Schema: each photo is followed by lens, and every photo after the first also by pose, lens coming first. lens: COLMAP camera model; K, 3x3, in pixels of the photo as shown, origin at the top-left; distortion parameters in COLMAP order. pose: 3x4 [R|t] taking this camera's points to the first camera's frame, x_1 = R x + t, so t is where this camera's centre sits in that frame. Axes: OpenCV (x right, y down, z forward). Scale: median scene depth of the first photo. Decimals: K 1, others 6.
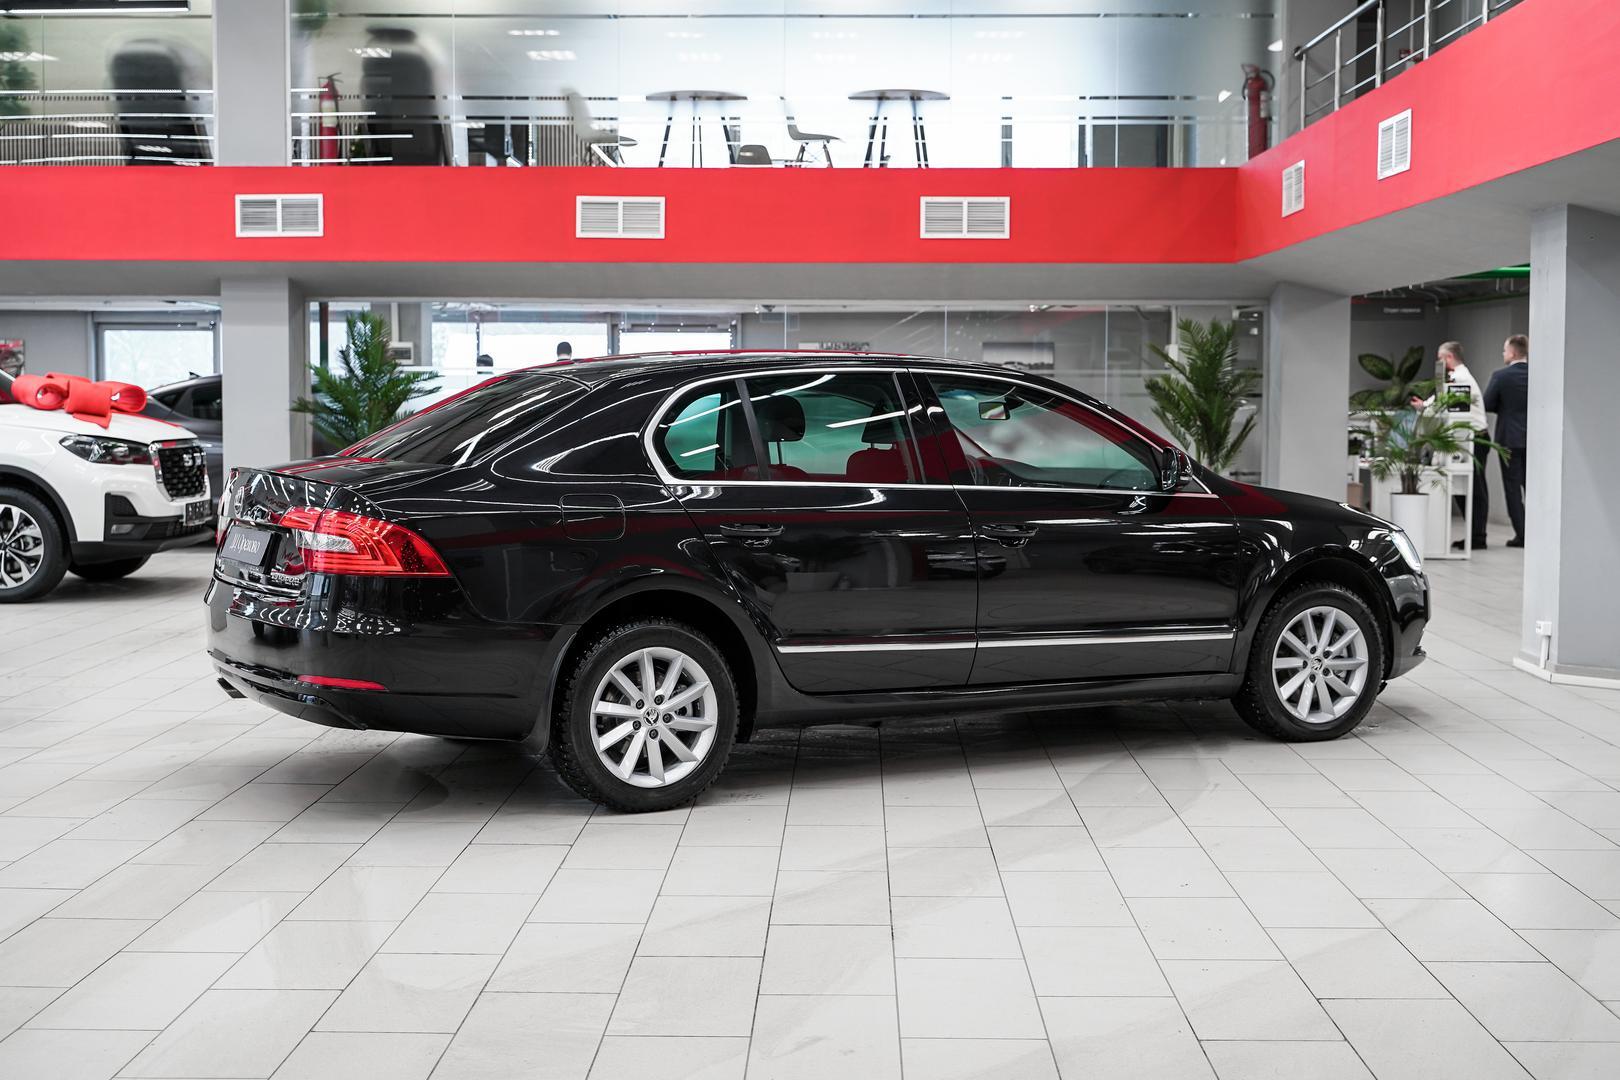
lens RADIAL K [[2114.0, 0, 810.0], [0, 2114.0, 540.0], [0, 0, 1]] dist [0.009690, -0.015519]
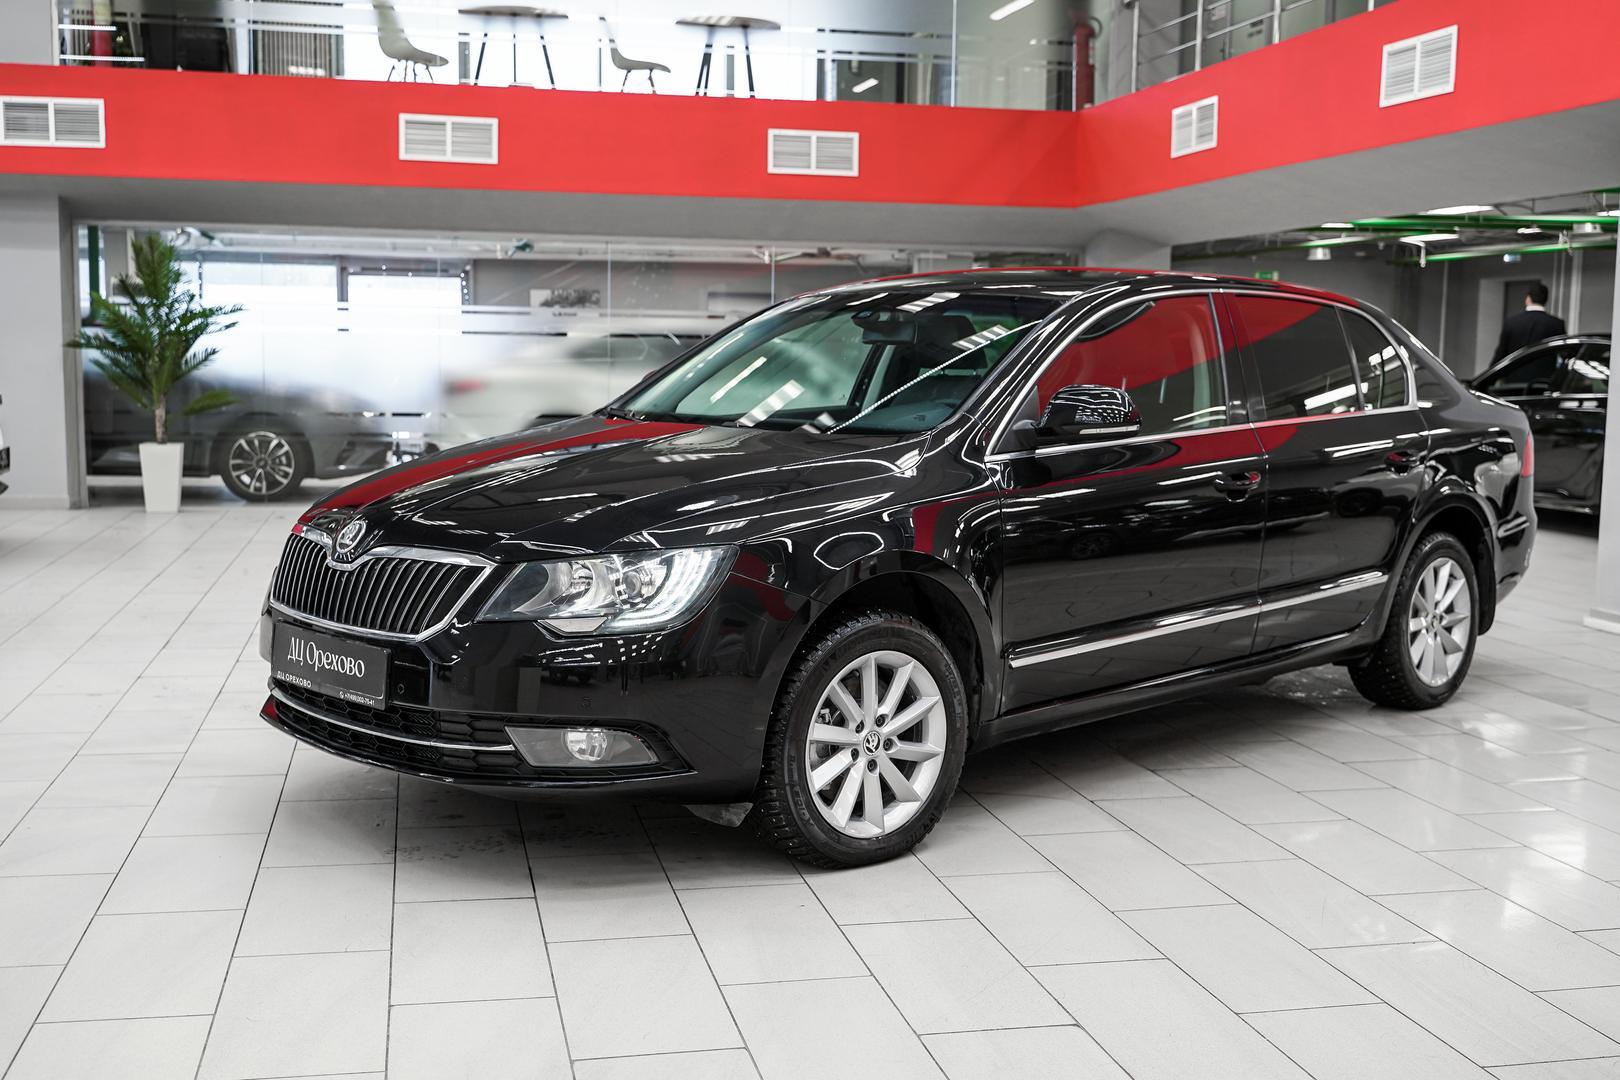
lens RADIAL K [[1826.1, 0, 810.0], [0, 1826.1, 540.0], [0, 0, 1]] dist [0.005363, -0.000923]
pose [[0.974118, -0.012507, 0.225692, -0.112593], [0.004828, 0.999392, 0.034542, -0.004871], [-0.225987, -0.032559, 0.973586, 0.177671]]
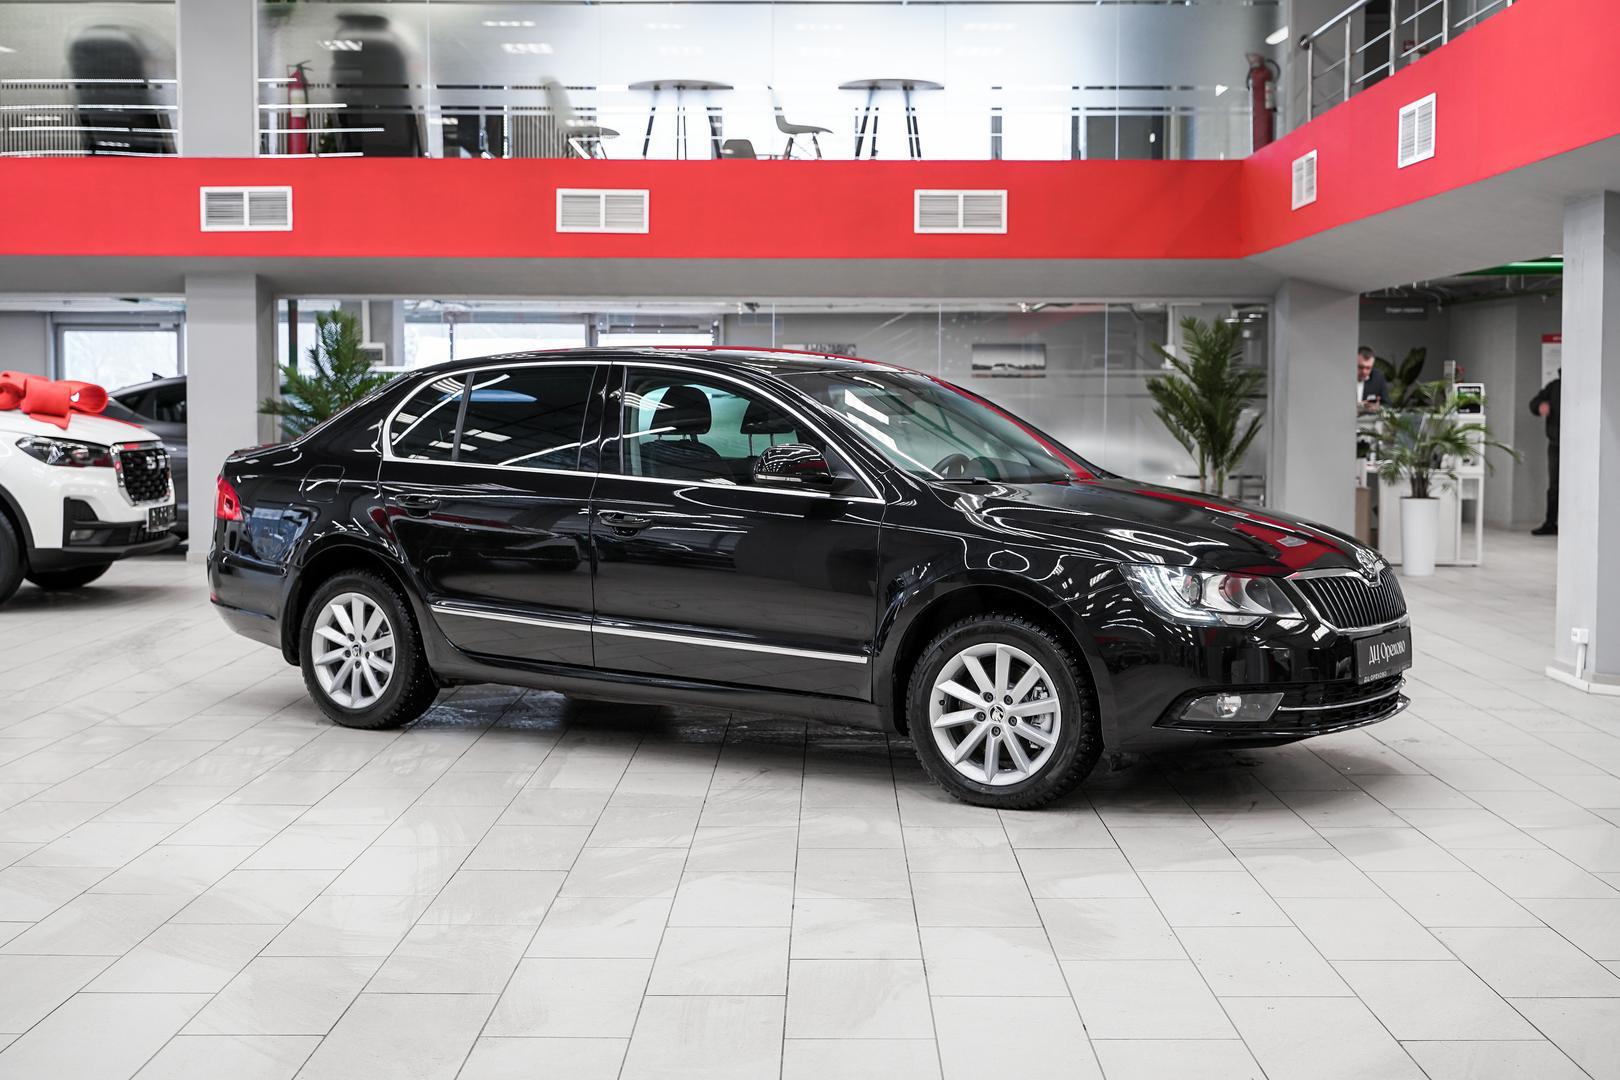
lens RADIAL K [[2152.0, 0, 810.0], [0, 2152.0, 540.0], [0, 0, 1]] dist [0.003972, 0.023884]
pose [[0.999935, -0.001282, 0.011332, -0.006279], [0.001333, 0.999989, -0.004492, 0.001423], [-0.011326, 0.004507, 0.999926, 0.020228]]
